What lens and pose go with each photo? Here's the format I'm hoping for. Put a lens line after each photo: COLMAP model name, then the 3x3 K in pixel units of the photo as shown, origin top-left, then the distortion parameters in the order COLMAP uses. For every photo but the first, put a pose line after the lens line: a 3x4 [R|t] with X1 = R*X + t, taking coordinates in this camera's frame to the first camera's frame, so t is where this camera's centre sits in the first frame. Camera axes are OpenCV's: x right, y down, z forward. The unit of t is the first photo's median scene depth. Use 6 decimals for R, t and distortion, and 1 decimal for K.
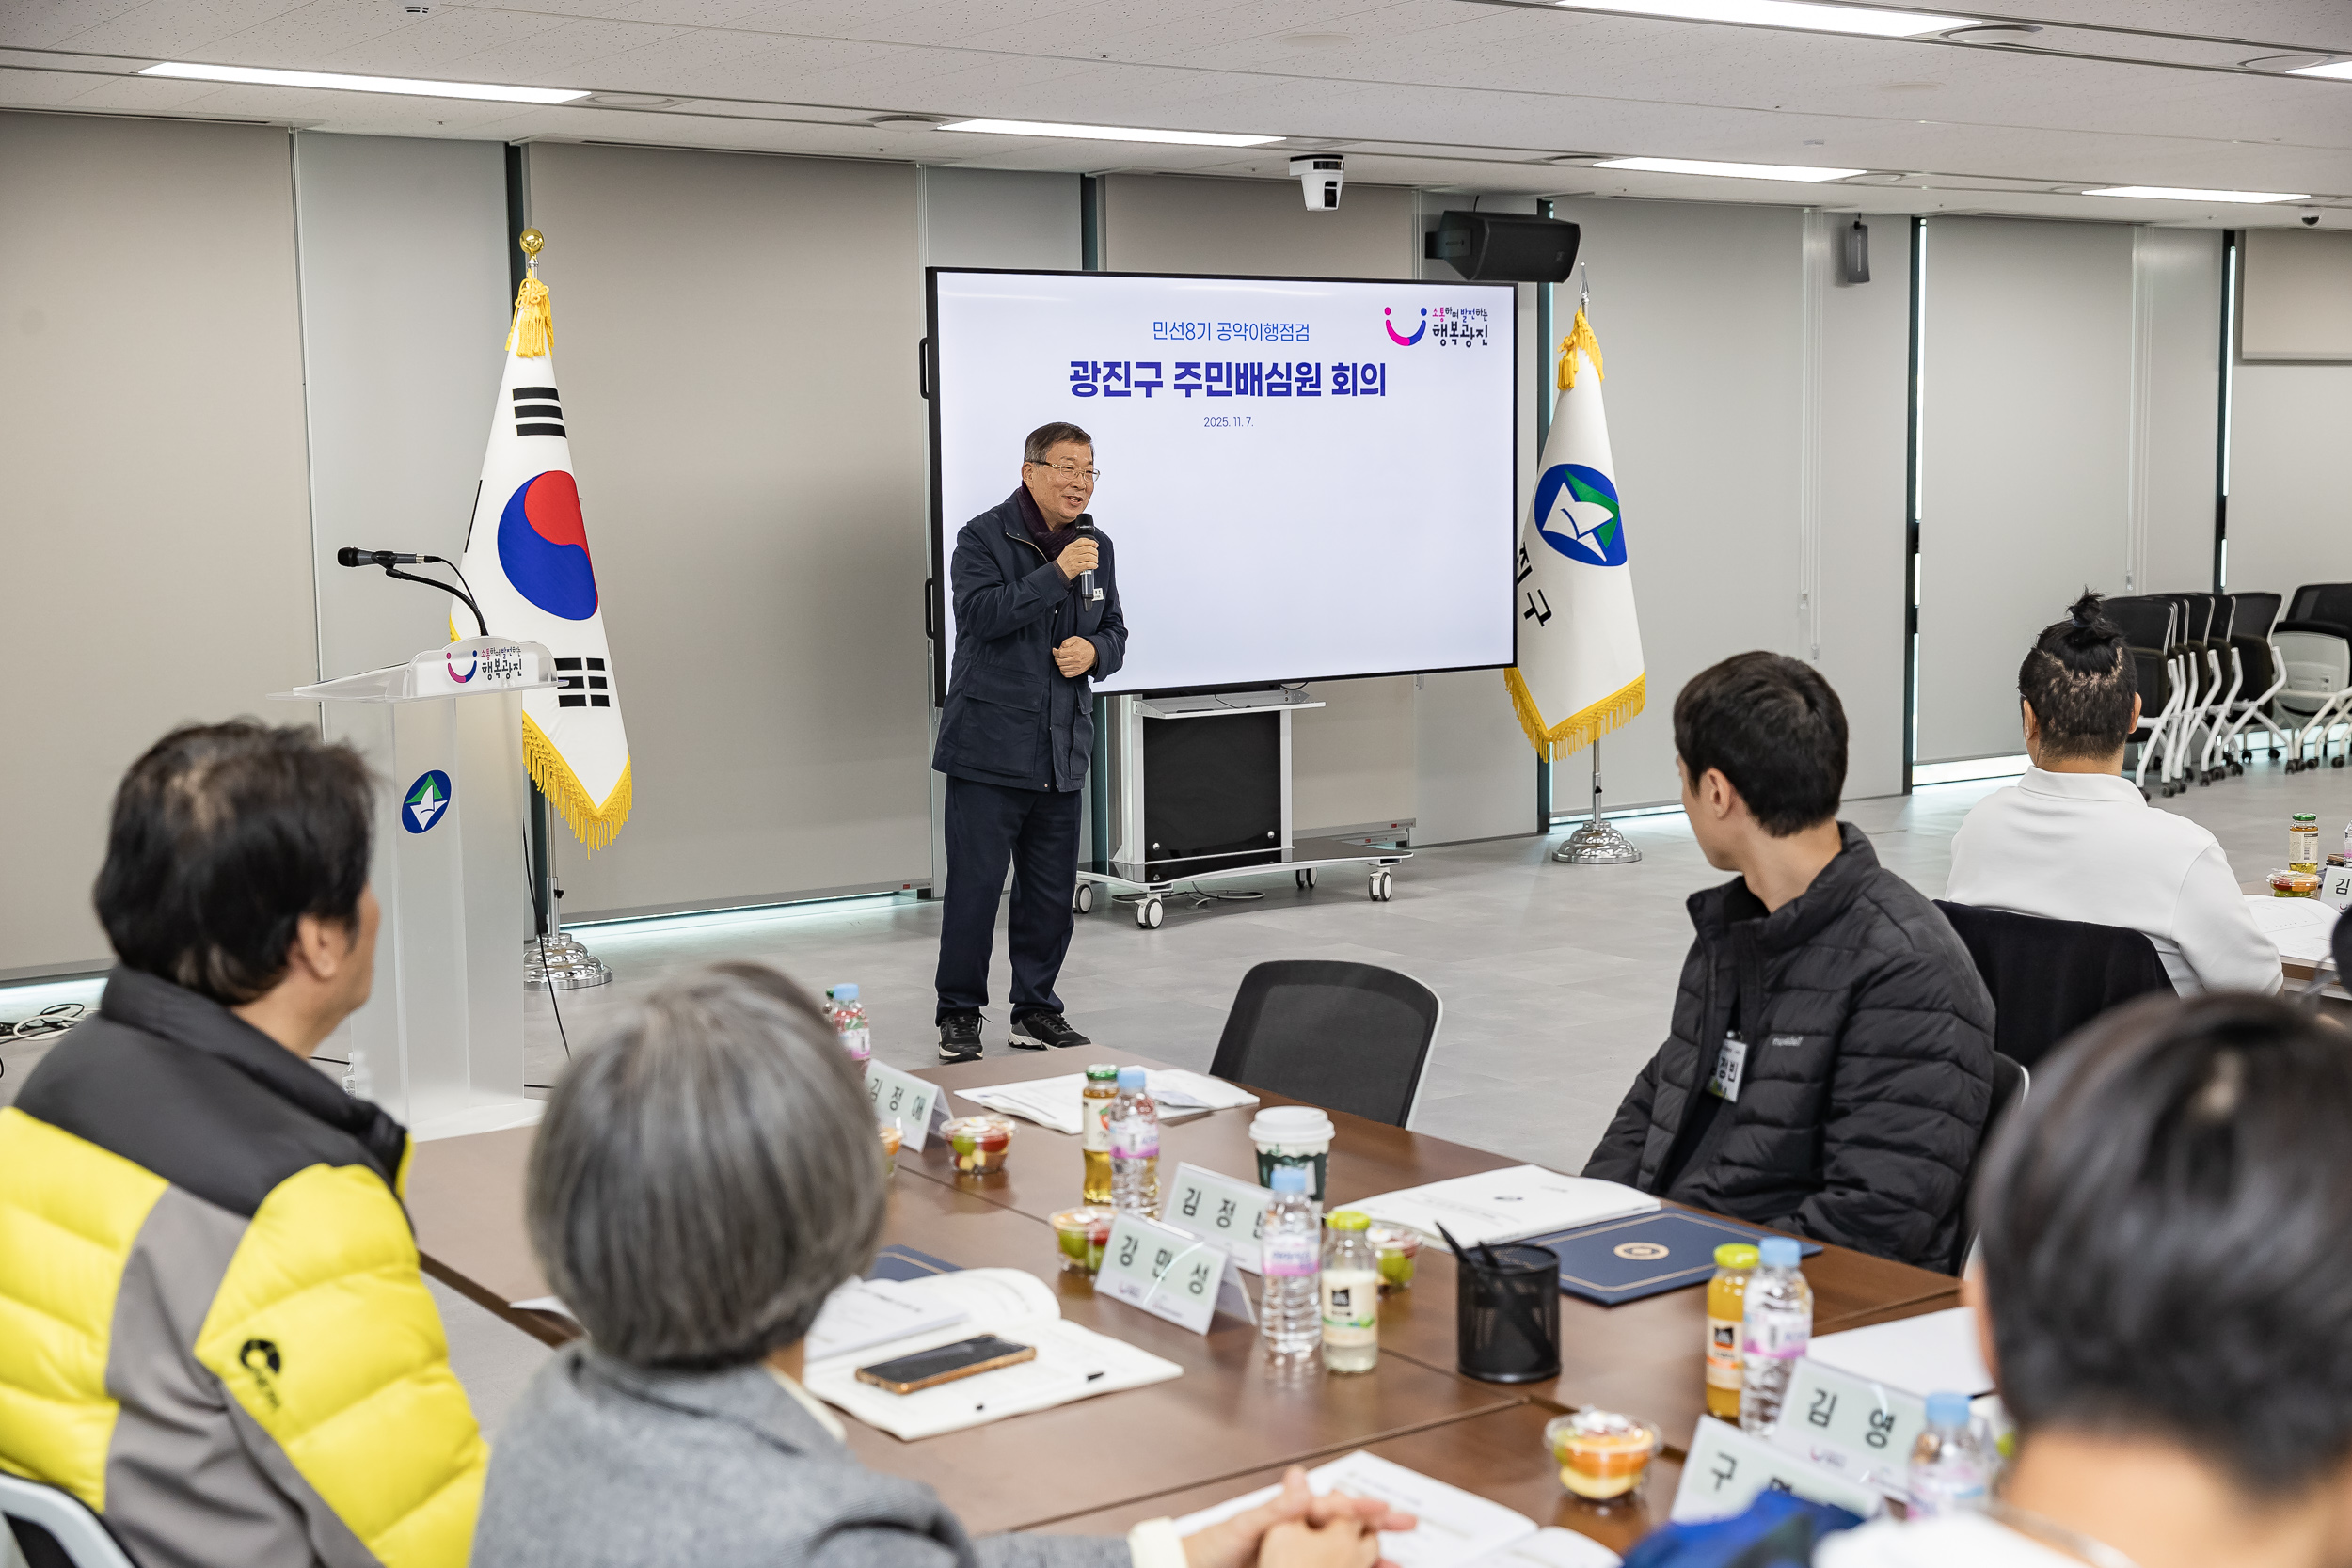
lens RADIAL K [[2774.3, 0, 1118.6], [0, 2774.3, 790.8], [0, 0, 1]] dist [0.058865, 0.000000]
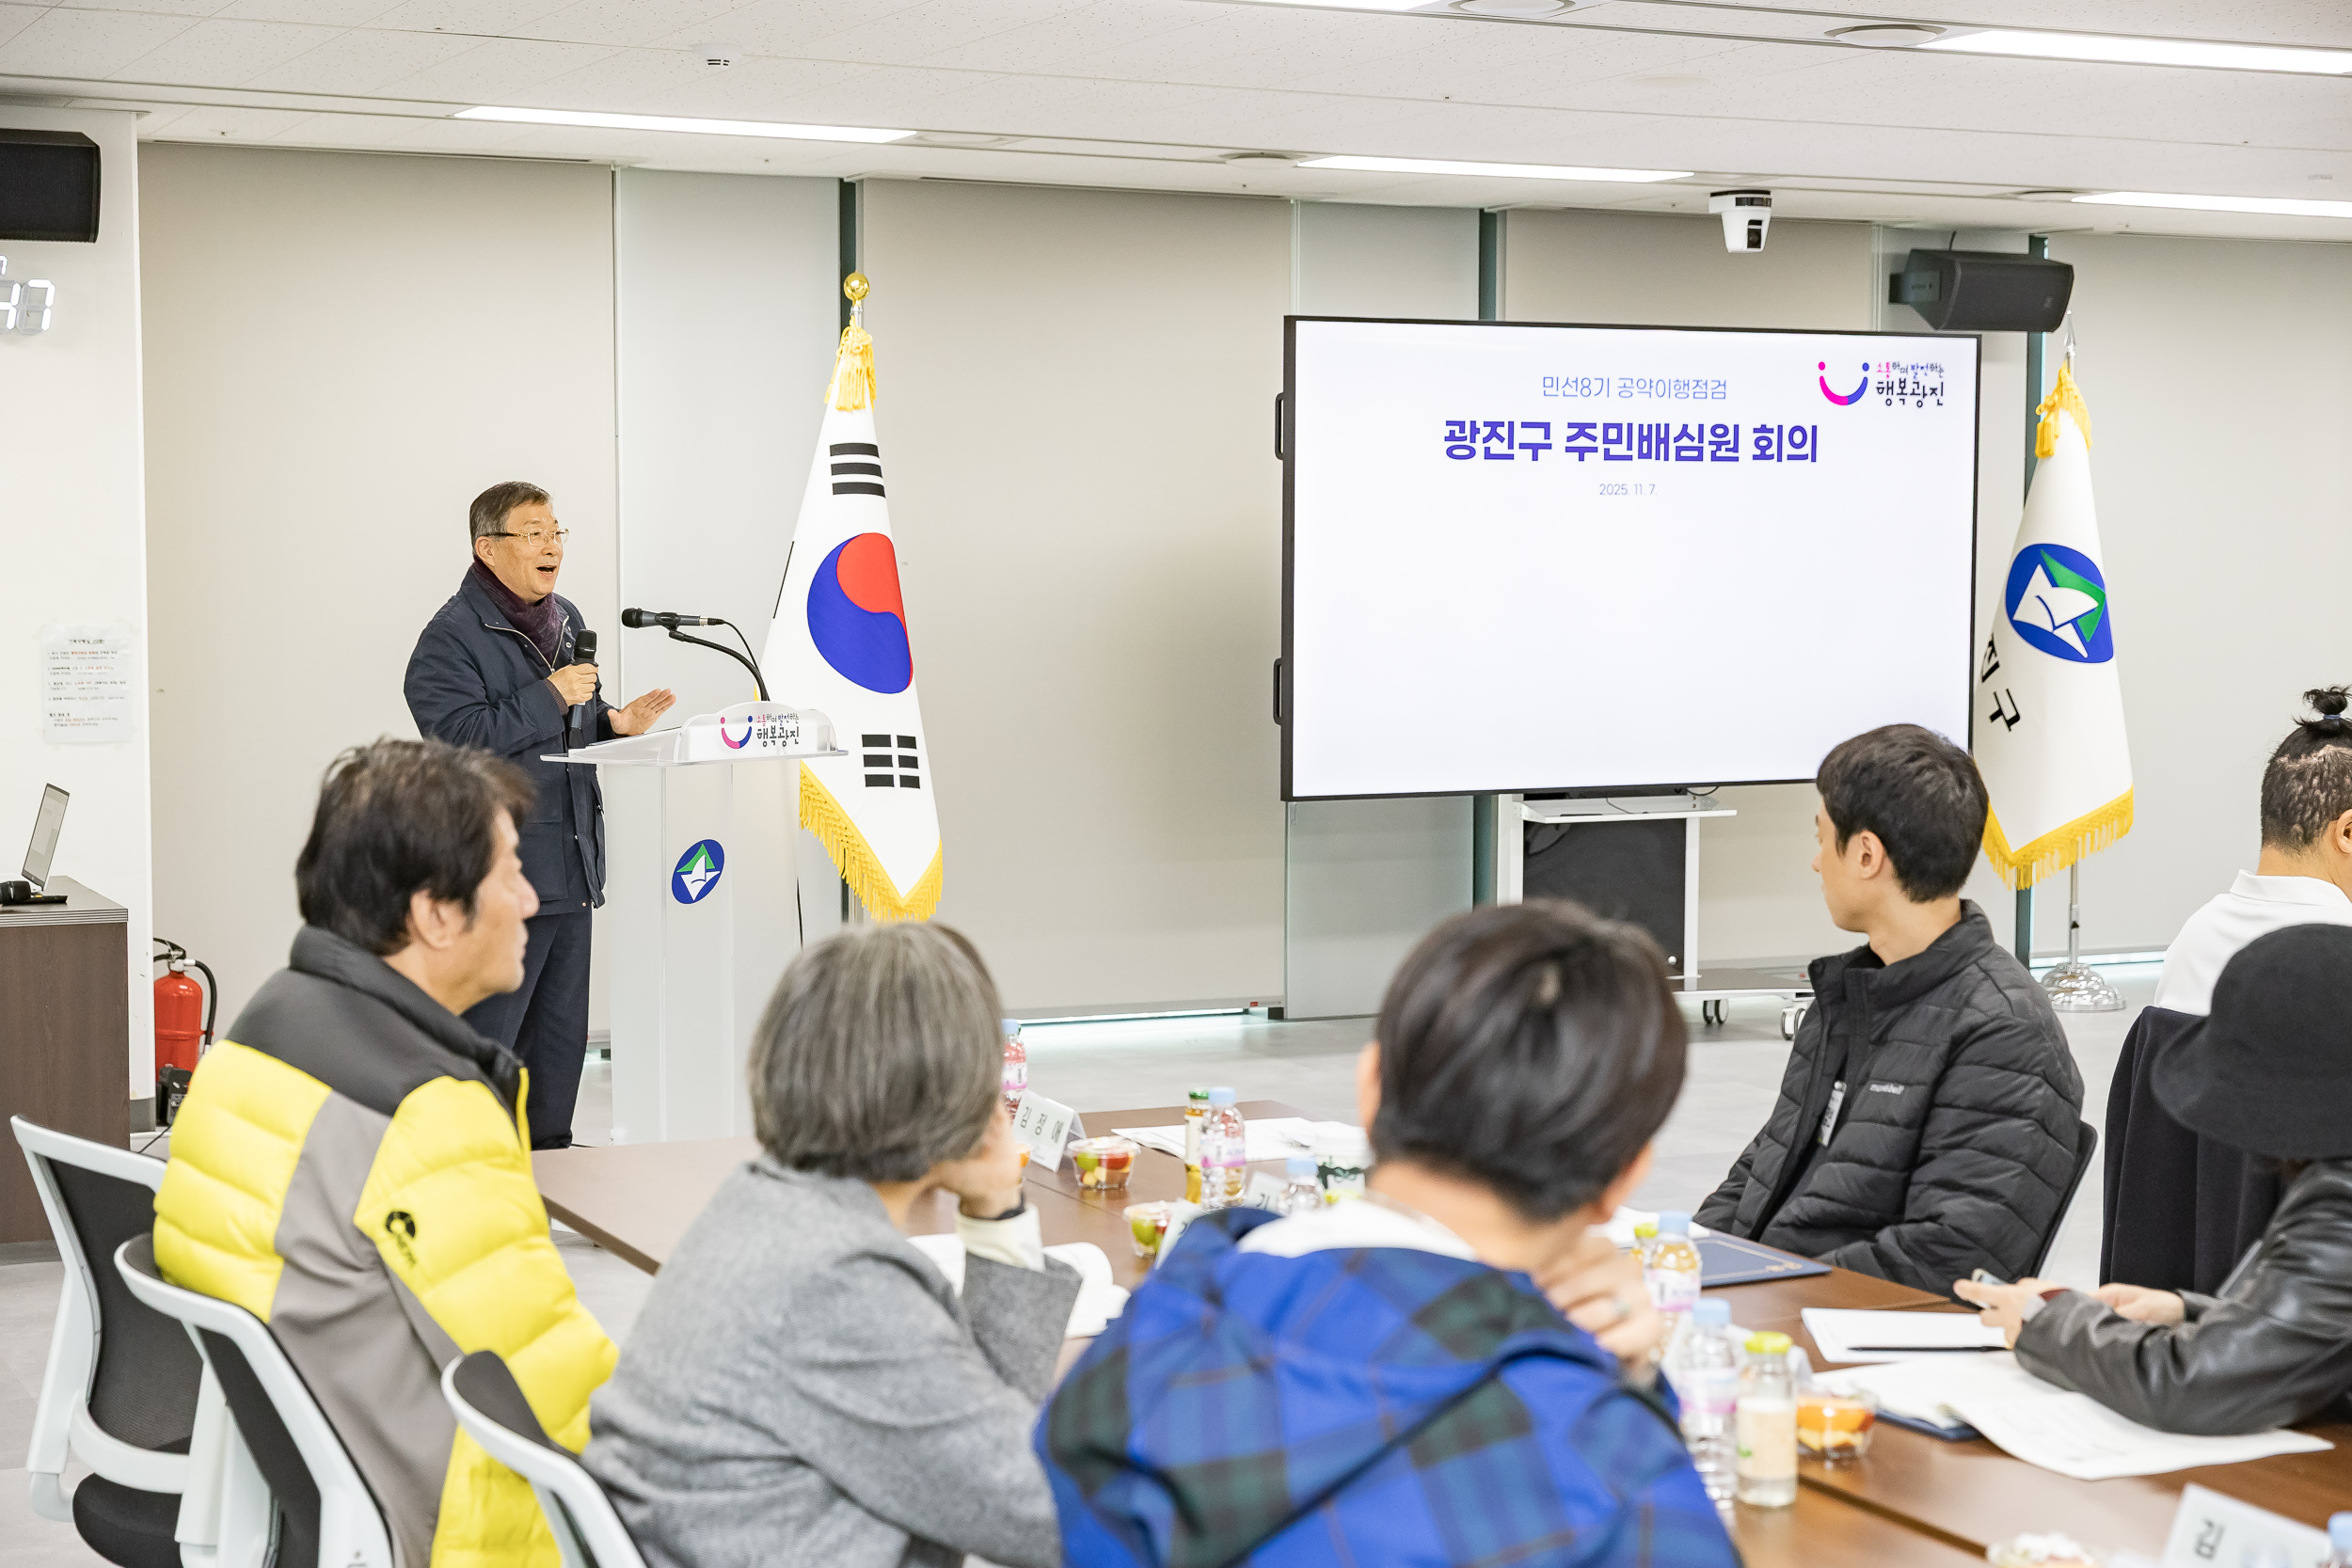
lens RADIAL K [[3429.1, 0, 1162.4], [0, 3429.1, 804.2], [0, 0, 1]] dist [0.092907, 0.000000]
pose [[0.989678, 0.028098, -0.140526, 0.050908], [-0.033416, 0.998806, -0.035630, 0.011597], [0.139358, 0.039958, 0.989436, -0.103210]]
